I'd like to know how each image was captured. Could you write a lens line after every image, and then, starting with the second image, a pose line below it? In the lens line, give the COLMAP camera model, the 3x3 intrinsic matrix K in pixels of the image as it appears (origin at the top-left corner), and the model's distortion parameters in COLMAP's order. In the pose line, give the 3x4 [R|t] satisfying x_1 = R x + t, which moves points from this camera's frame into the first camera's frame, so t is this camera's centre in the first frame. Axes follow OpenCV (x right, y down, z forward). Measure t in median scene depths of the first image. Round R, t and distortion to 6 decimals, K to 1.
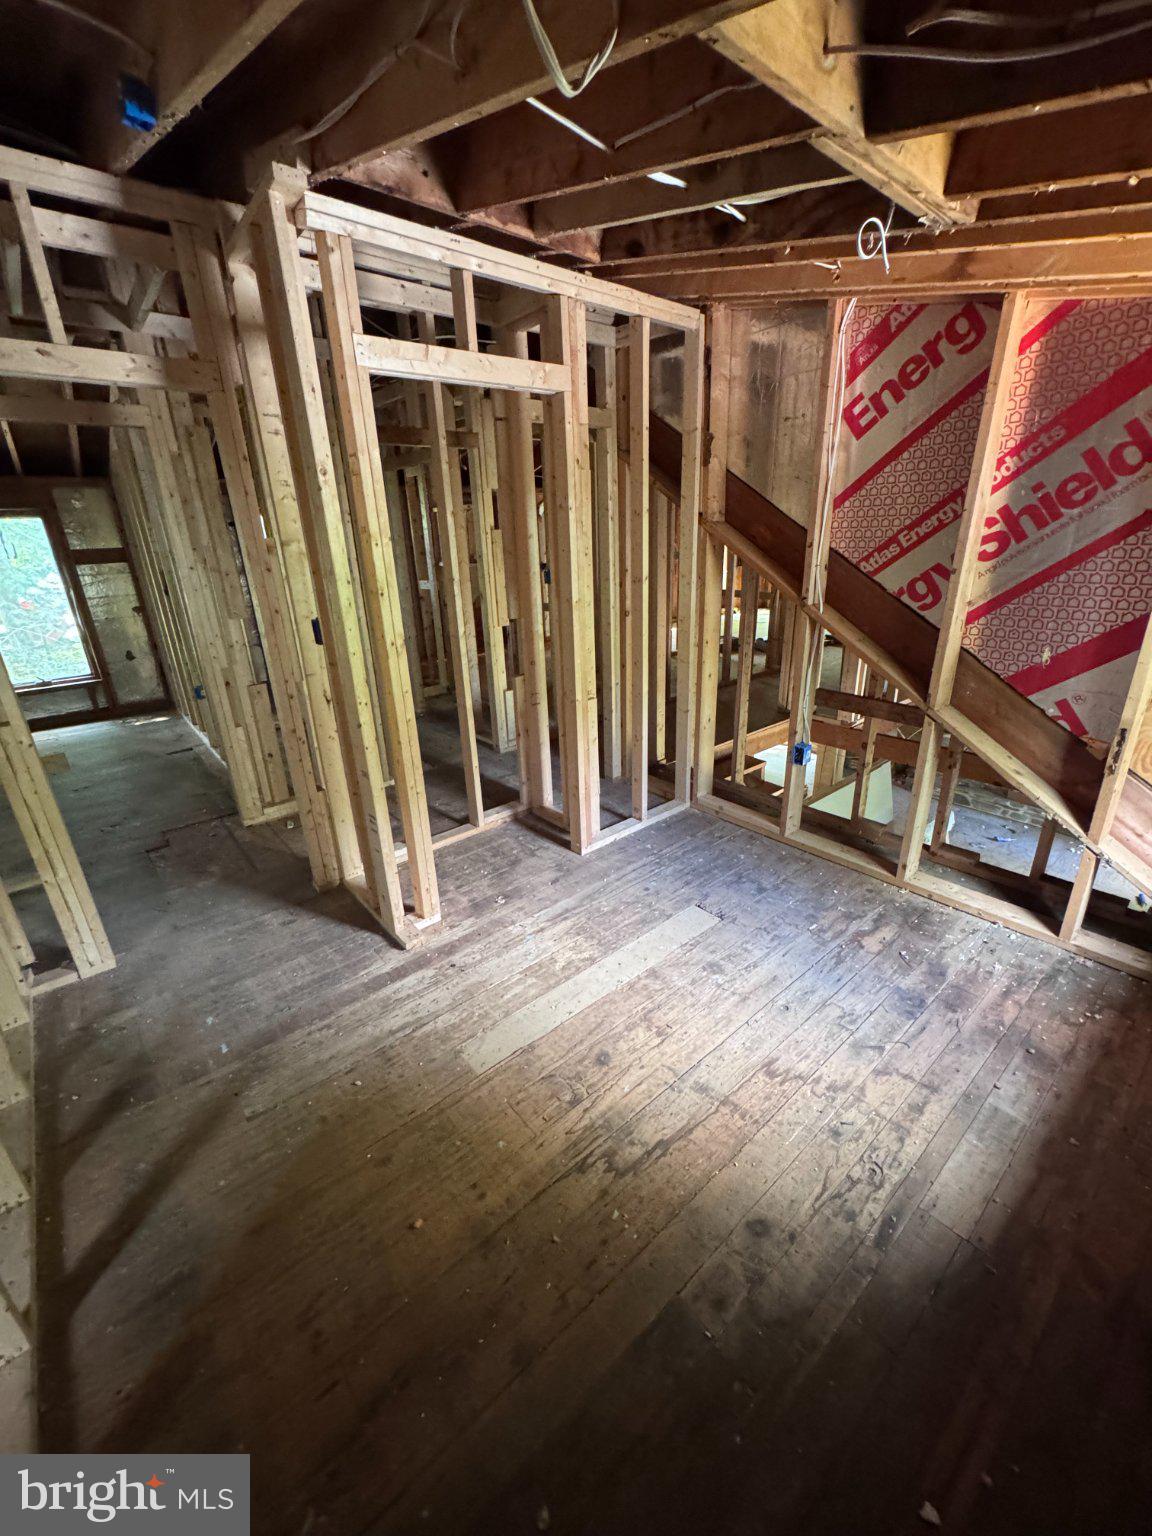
lens RADIAL K [[611.2, 0, 573.8], [0, 611.2, 766.6], [0, 0, 1]] dist [-0.002039, -0.000127]
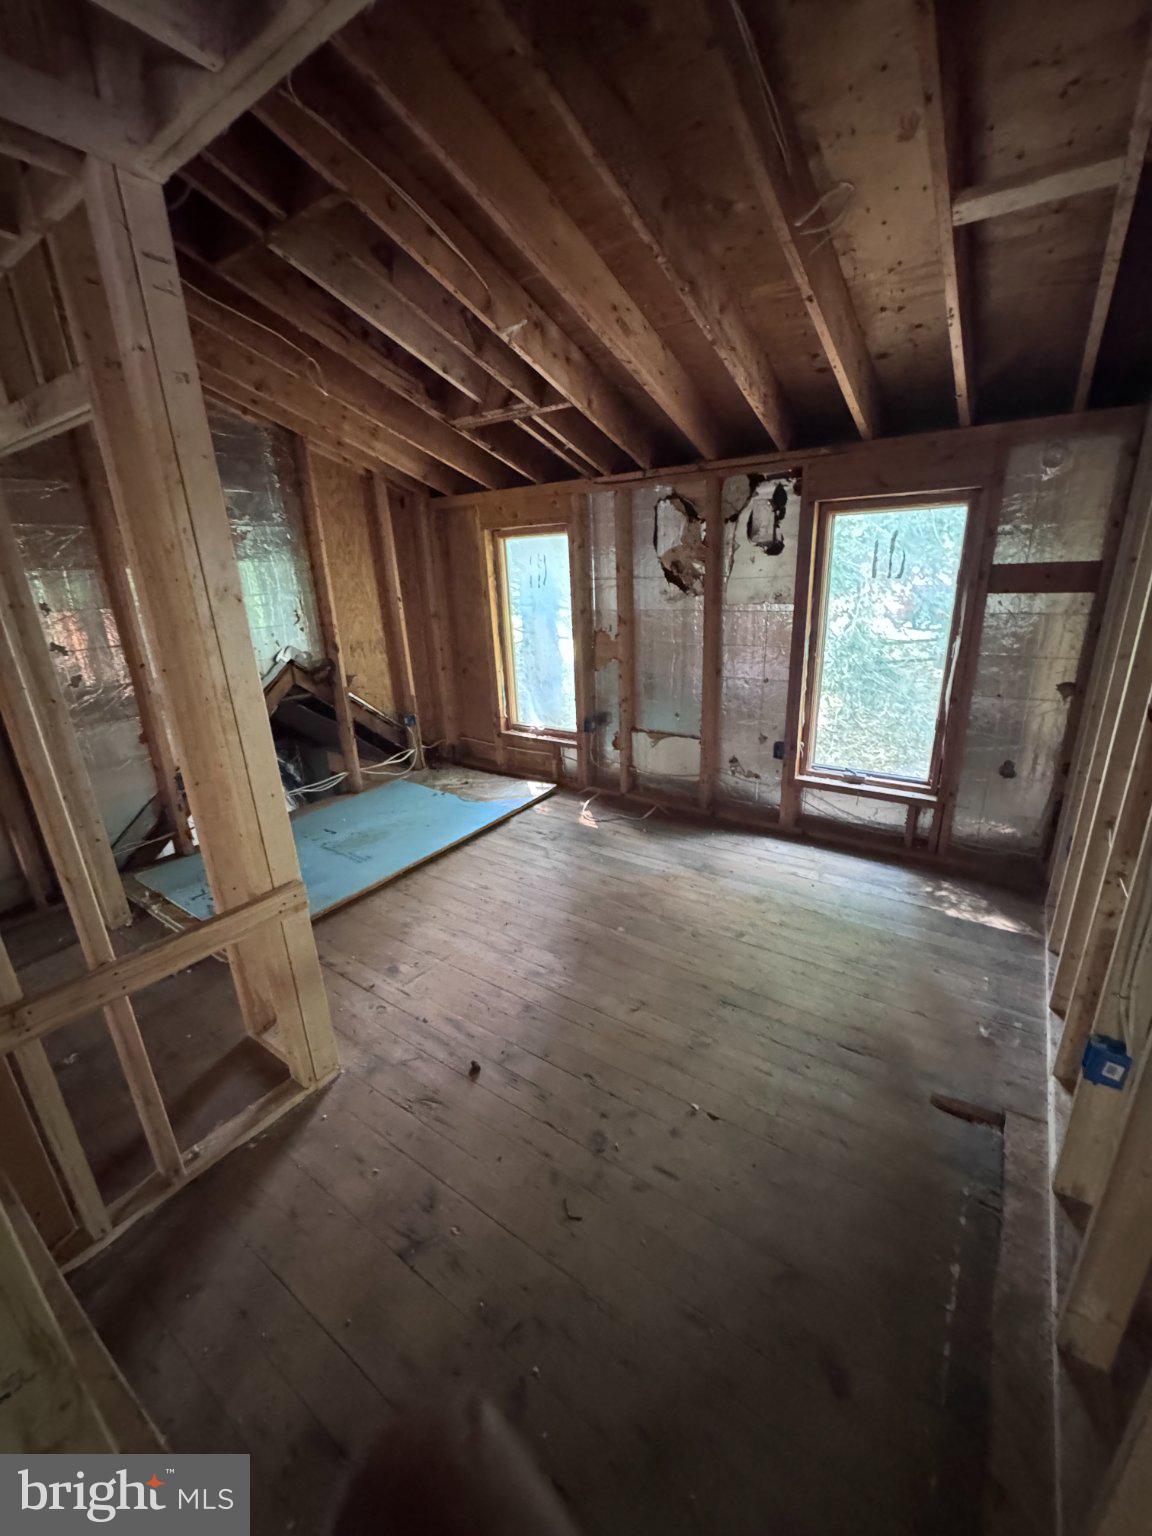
lens RADIAL K [[611.2, 0, 574.0], [0, 611.2, 764.9], [0, 0, 1]] dist [-0.002039, -0.000127]
pose [[0.262917, 0.315930, -0.911627, -0.379157], [-0.327622, 0.917960, 0.223638, -0.191988], [0.907491, 0.239870, 0.344852, 0.522362]]
